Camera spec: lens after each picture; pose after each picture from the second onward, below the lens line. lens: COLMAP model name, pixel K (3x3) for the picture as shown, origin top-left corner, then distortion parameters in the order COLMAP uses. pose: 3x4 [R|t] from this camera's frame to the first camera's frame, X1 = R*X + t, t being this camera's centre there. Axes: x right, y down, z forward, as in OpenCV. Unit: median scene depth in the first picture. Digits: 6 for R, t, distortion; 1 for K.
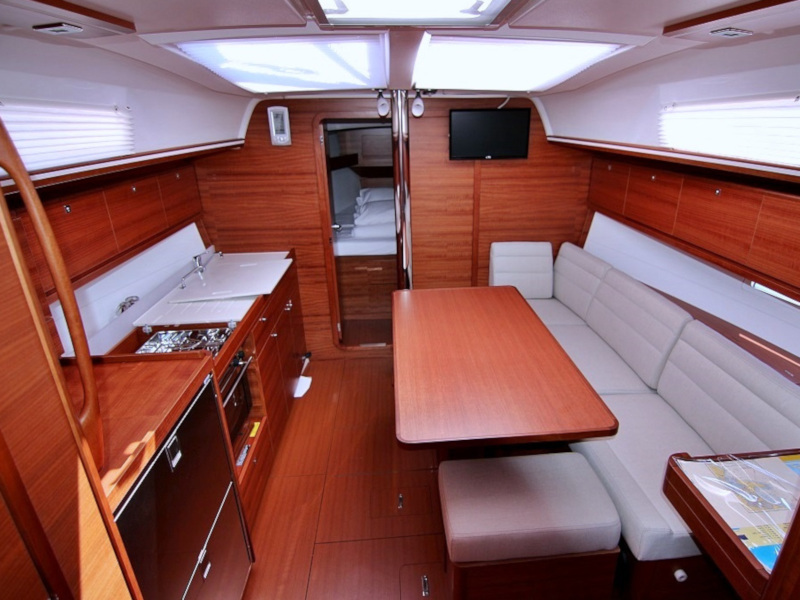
lens RADIAL K [[459.8, 0, 427.5], [0, 459.8, 298.1], [0, 0, 1]] dist [-0.000707, -0.010054]
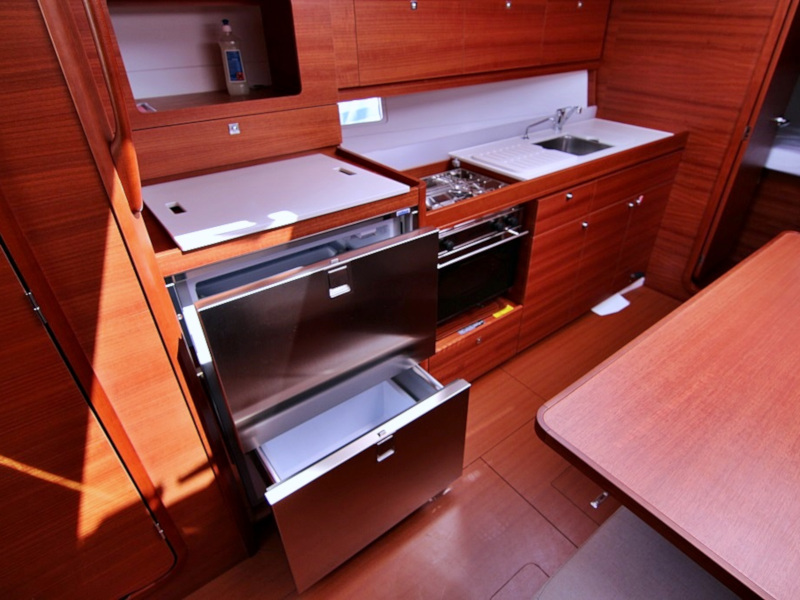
lens RADIAL K [[459.8, 0, 427.5], [0, 459.8, 298.1], [0, 0, 1]] dist [-0.000707, -0.010054]
pose [[0.557093, 0.464907, -0.688120, 0.111763], [-0.315920, 0.884954, 0.342127, 0.006378], [0.768012, 0.026794, 0.639875, 0.261820]]
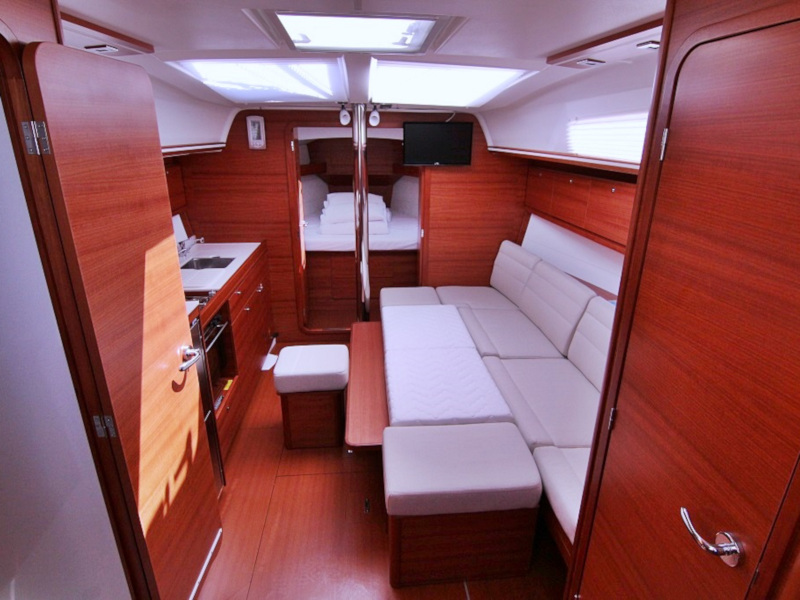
lens RADIAL K [[457.8, 0, 400.0], [0, 457.8, 300.0], [0, 0, 1]] dist [-0.003070, -0.001072]
pose [[0.999803, 0.018931, 0.005939, 0.043141], [-0.018738, 0.999346, -0.030923, 0.078411], [-0.006521, 0.030805, 0.999504, -0.146934]]
